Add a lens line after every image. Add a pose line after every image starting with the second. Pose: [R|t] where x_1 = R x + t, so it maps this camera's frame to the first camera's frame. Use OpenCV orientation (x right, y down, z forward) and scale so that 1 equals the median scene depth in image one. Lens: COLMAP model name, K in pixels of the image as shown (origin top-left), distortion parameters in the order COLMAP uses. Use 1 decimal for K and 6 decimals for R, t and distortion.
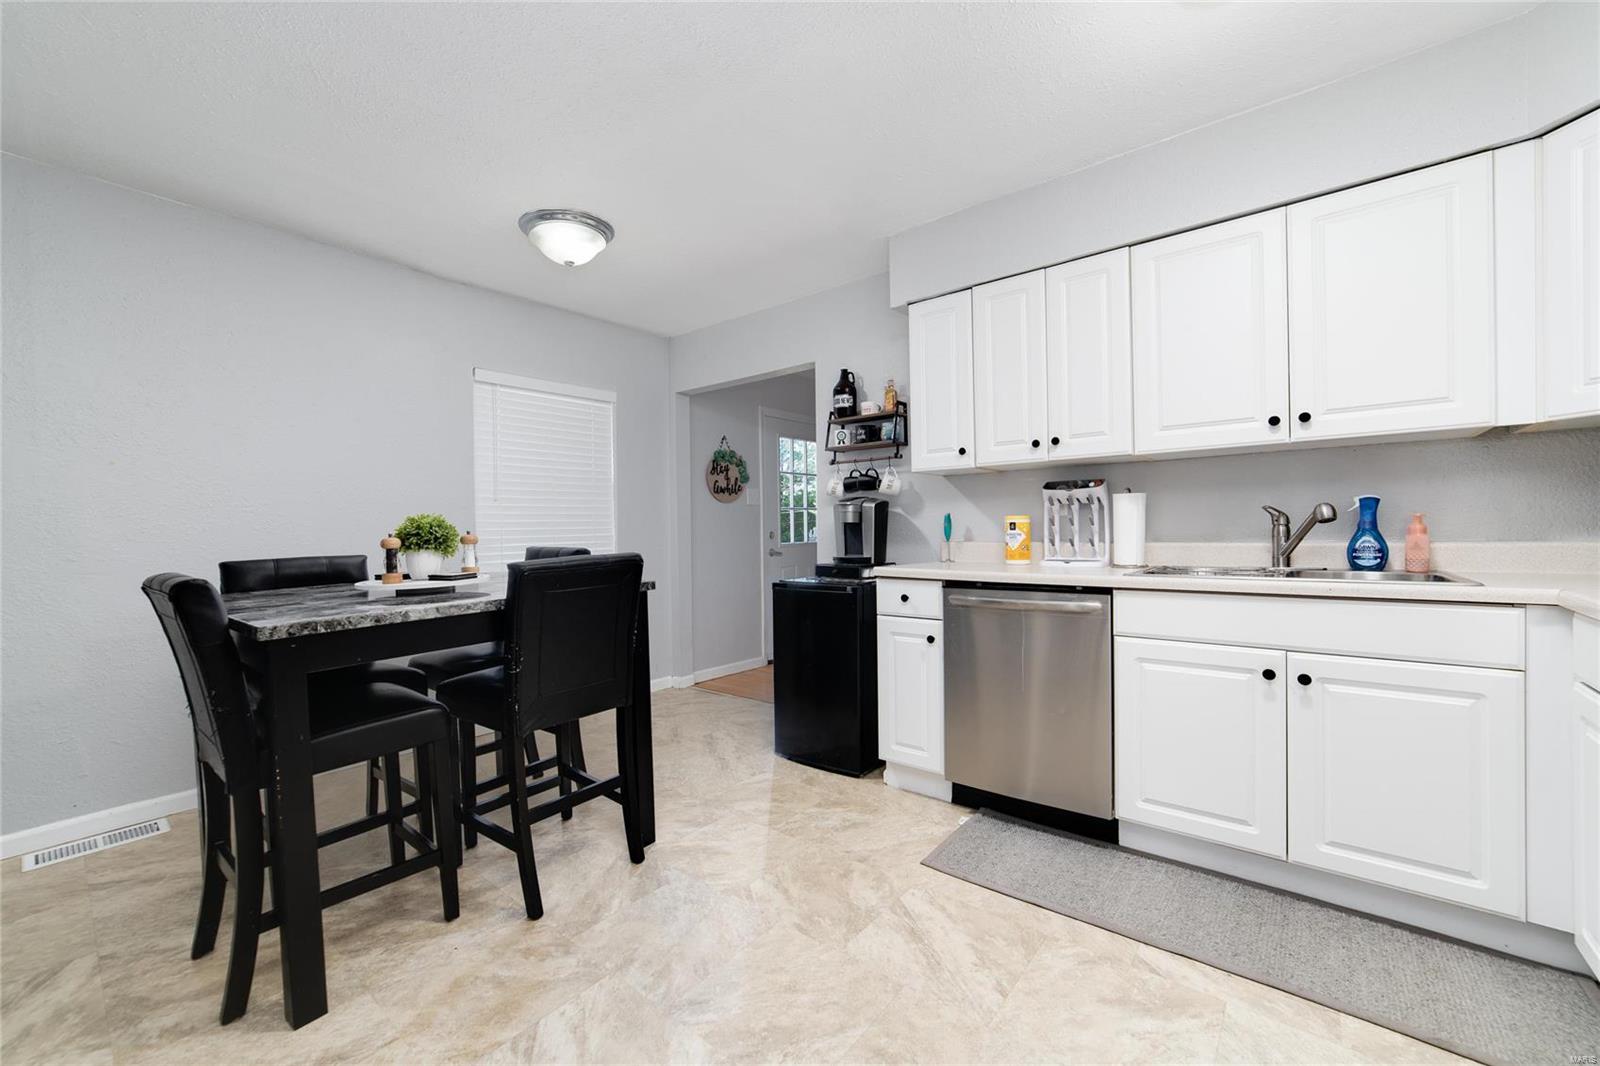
lens RADIAL K [[623.6, 0, 805.7], [0, 623.6, 533.9], [0, 0, 1]] dist [-0.016668, 0.003875]
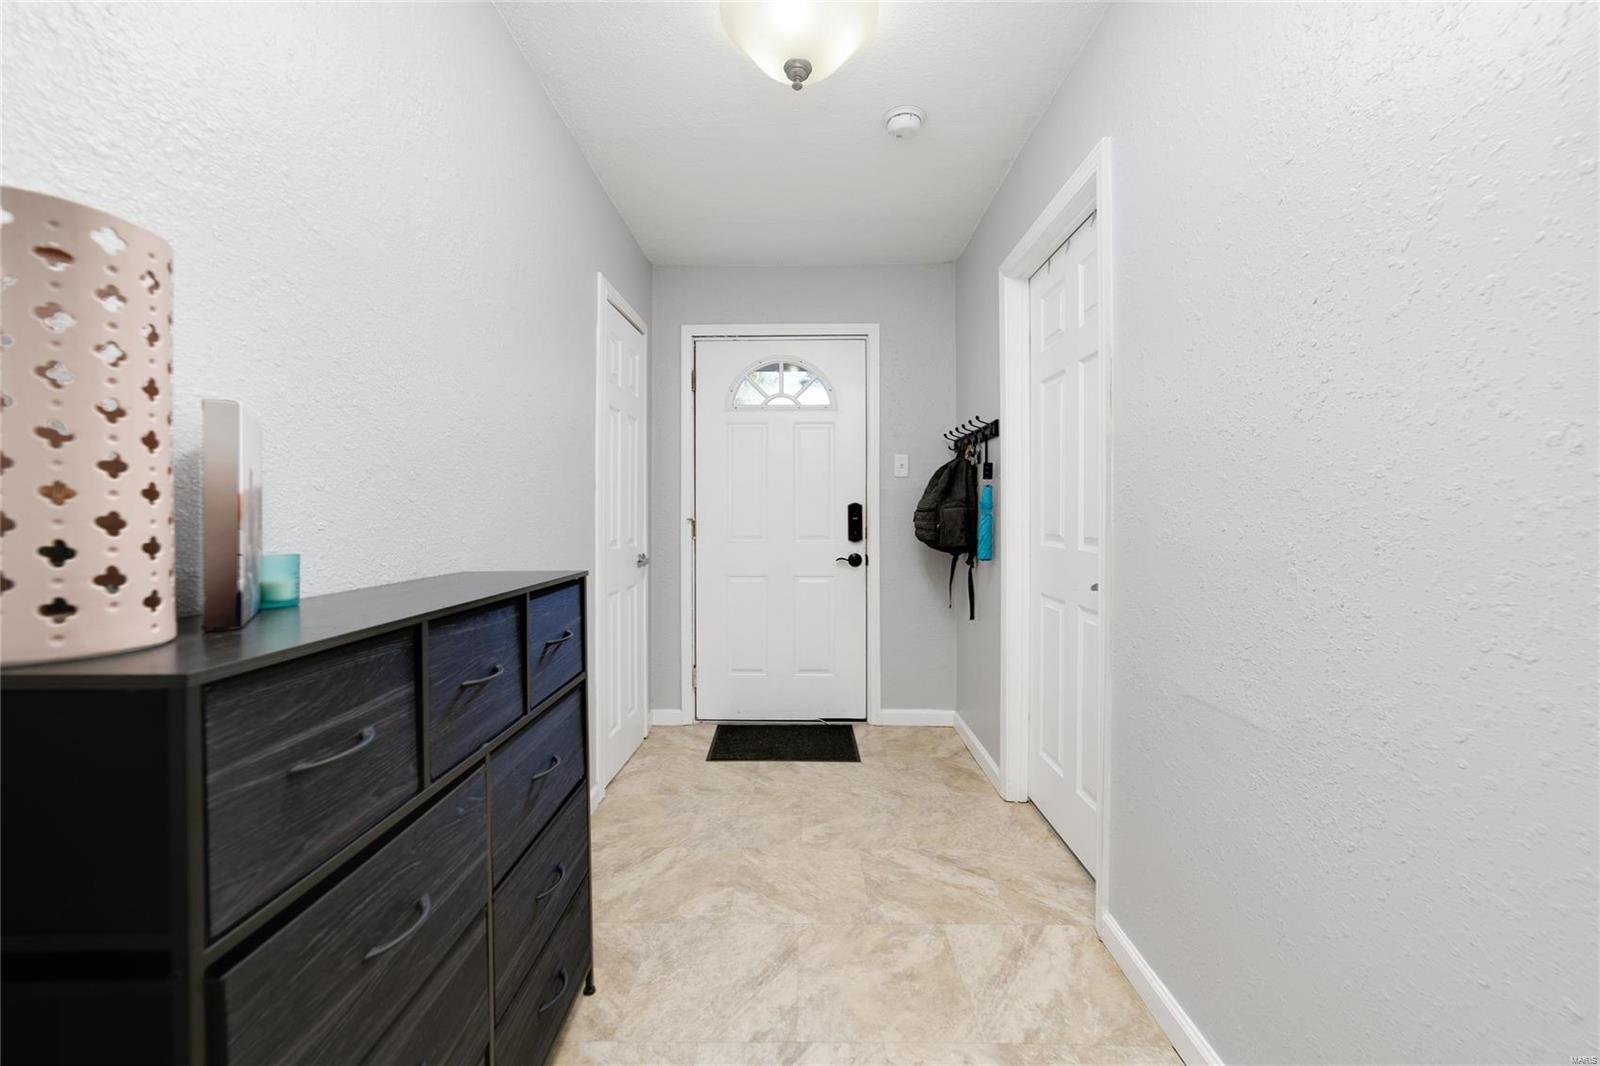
lens RADIAL K [[623.6, 0, 801.9], [0, 623.6, 526.9], [0, 0, 1]] dist [-0.016668, 0.003875]
pose [[0.622244, 0.023254, -0.782478, 0.503805], [-0.018557, 0.999716, 0.014953, -0.016777], [0.782603, 0.005216, 0.622499, 0.097740]]
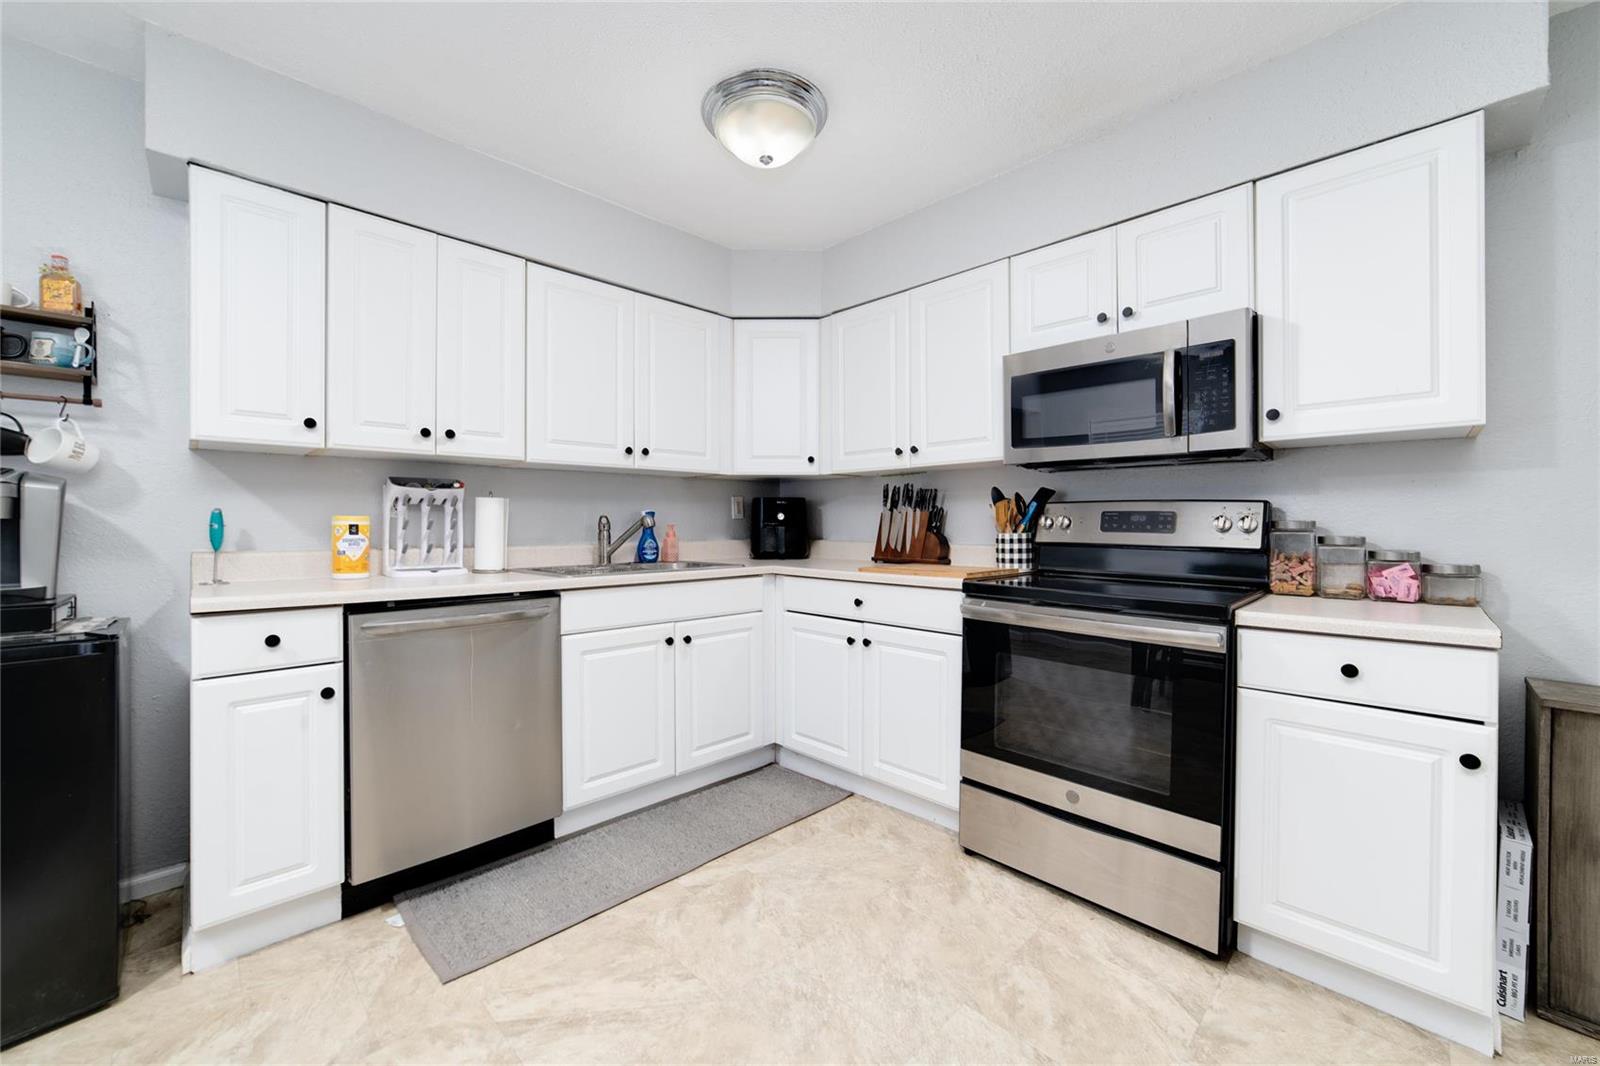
lens RADIAL K [[623.6, 0, 804.9], [0, 623.6, 525.5], [0, 0, 1]] dist [-0.016668, 0.003875]
pose [[0.115307, 0.015255, 0.993213, -0.440690], [0.007330, 0.999842, -0.016208, -0.000834], [-0.993303, 0.009149, 0.115177, 0.422155]]
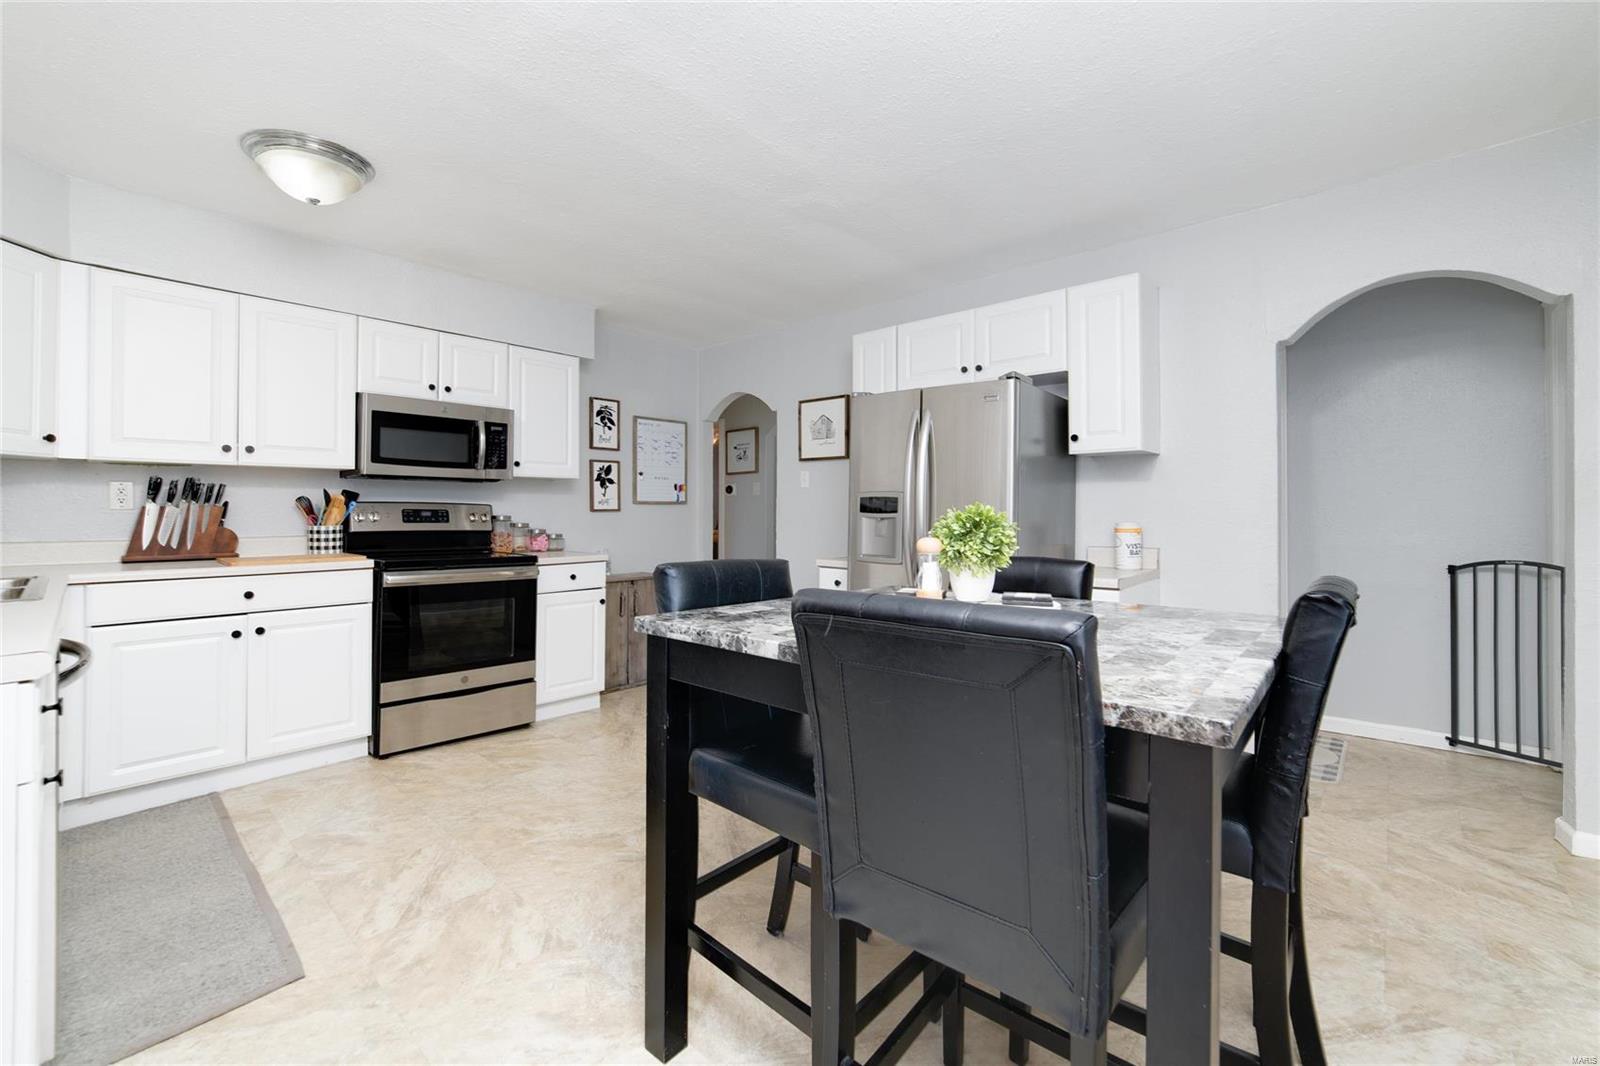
lens RADIAL K [[658.7, 0, 766.3], [0, 658.7, 508.6], [0, 0, 1]] dist [-0.024061, -0.000243]
pose [[-0.995357, 0.019413, 0.094274, -0.398527], [0.019577, 0.999808, 0.000816, -0.021935], [-0.094240, 0.002657, -0.995546, 1.504429]]
